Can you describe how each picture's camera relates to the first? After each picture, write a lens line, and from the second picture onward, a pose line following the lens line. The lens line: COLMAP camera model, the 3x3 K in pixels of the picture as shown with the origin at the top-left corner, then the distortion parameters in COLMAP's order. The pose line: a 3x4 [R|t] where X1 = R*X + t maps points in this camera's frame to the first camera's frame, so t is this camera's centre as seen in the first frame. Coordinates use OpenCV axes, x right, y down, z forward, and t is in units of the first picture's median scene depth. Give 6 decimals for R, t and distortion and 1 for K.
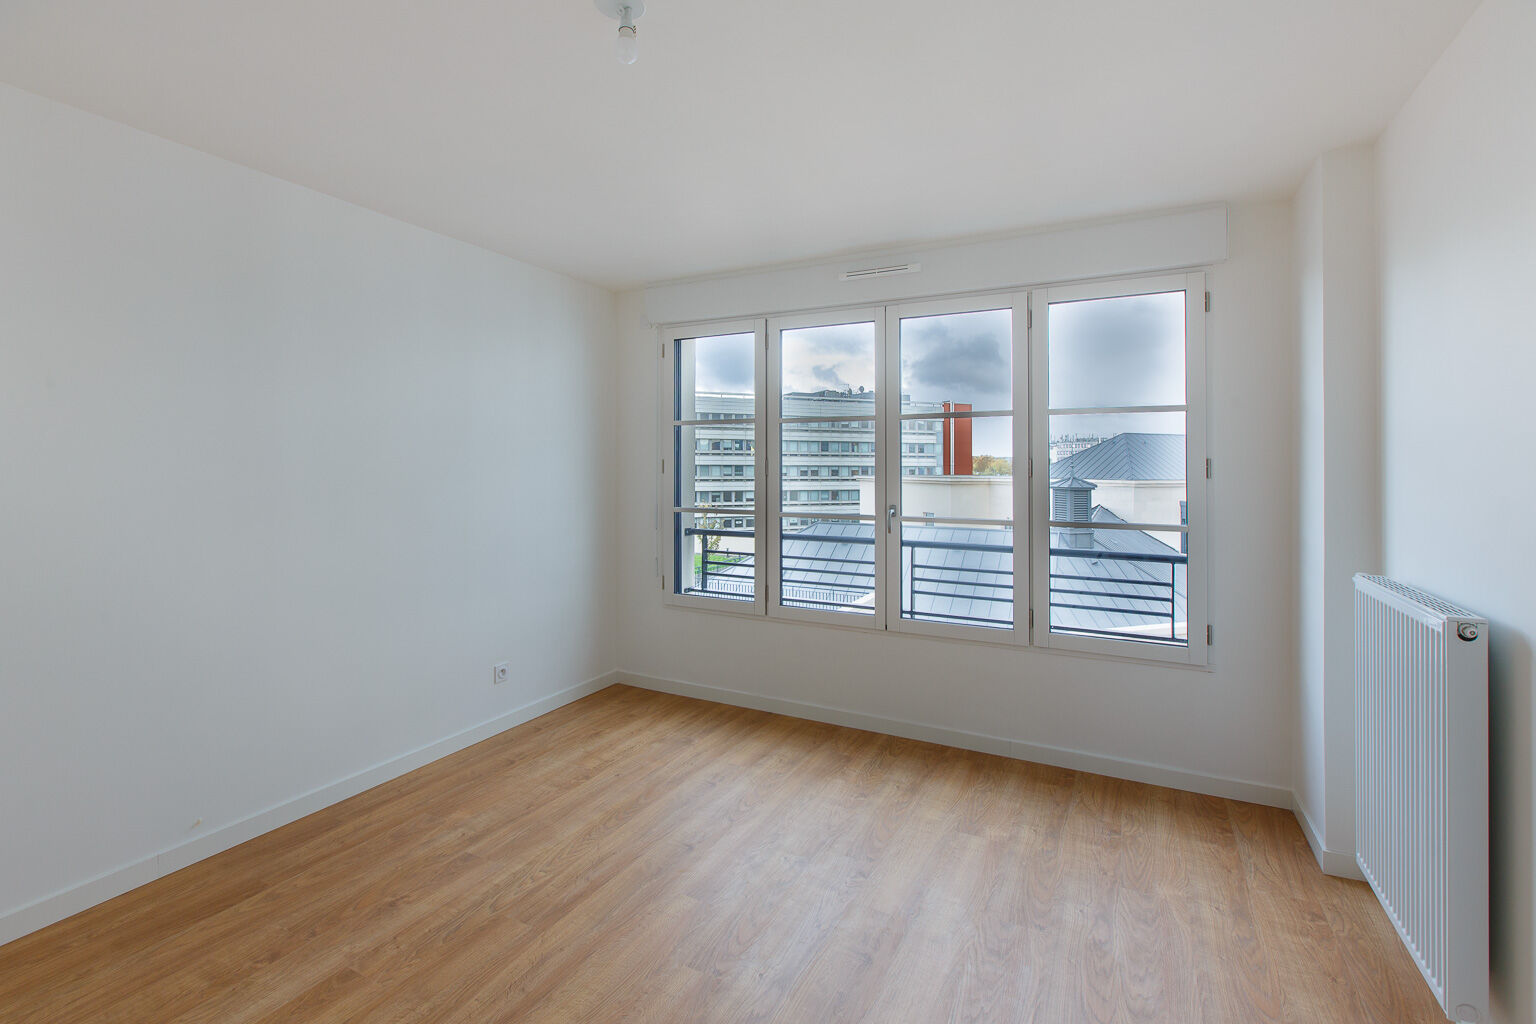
lens RADIAL K [[709.3, 0, 767.1], [0, 709.3, 477.2], [0, 0, 1]] dist [-0.000155, -0.000860]
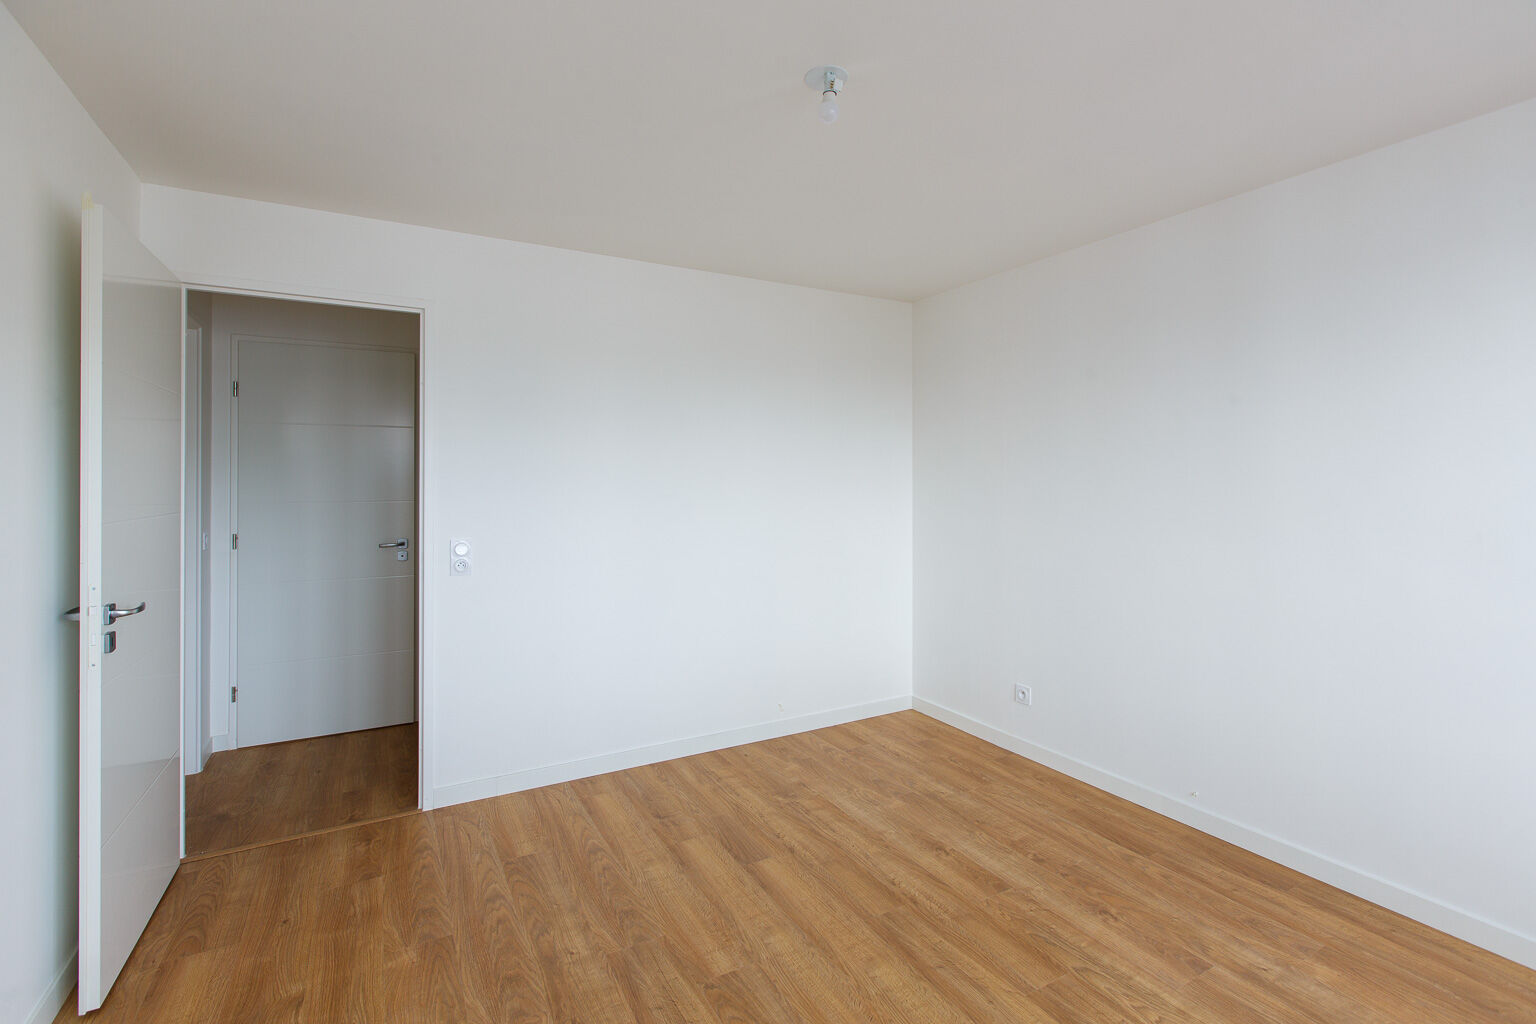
lens RADIAL K [[709.3, 0, 767.1], [0, 709.3, 477.2], [0, 0, 1]] dist [-0.000155, -0.000860]
pose [[-0.553839, -0.007881, -0.832587, 0.612026], [-0.015602, 0.999878, 0.000914, -0.020238], [0.832478, 0.013497, -0.553894, 1.177704]]
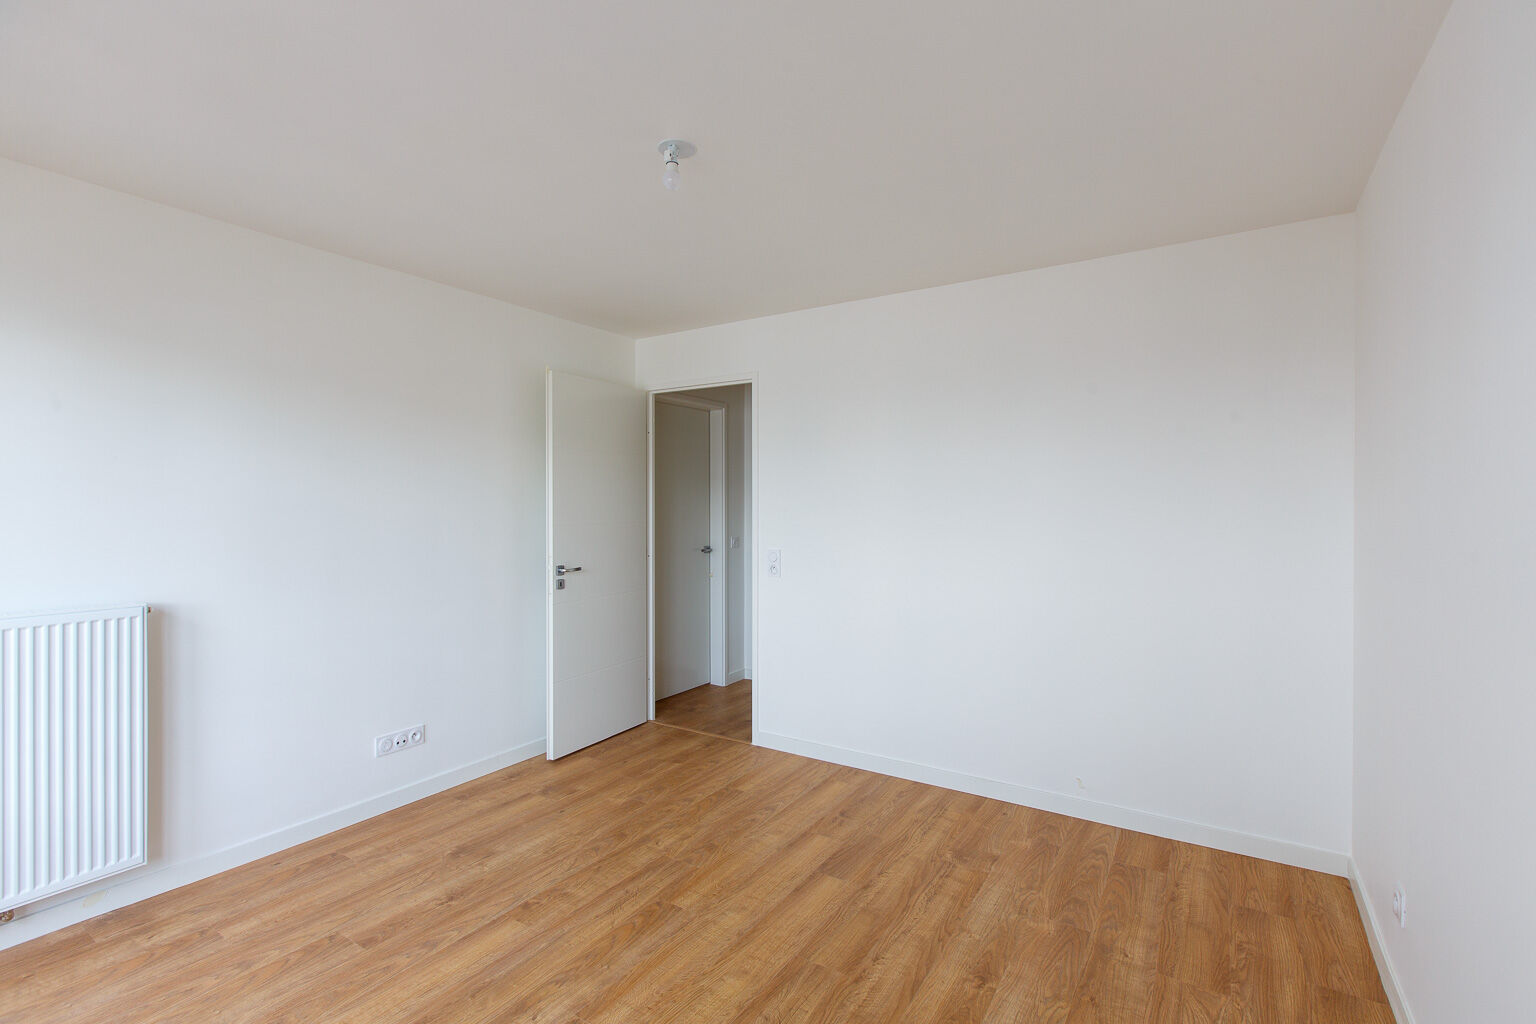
lens RADIAL K [[713.9, 0, 768.0], [0, 713.9, 512.0], [0, 0, 1]] dist [0.000511, -0.000296]
pose [[-0.993149, -0.007366, 0.116625, -0.397534], [-0.004018, 0.999574, 0.028918, -0.037291], [-0.116788, 0.028252, -0.992755, 1.726964]]
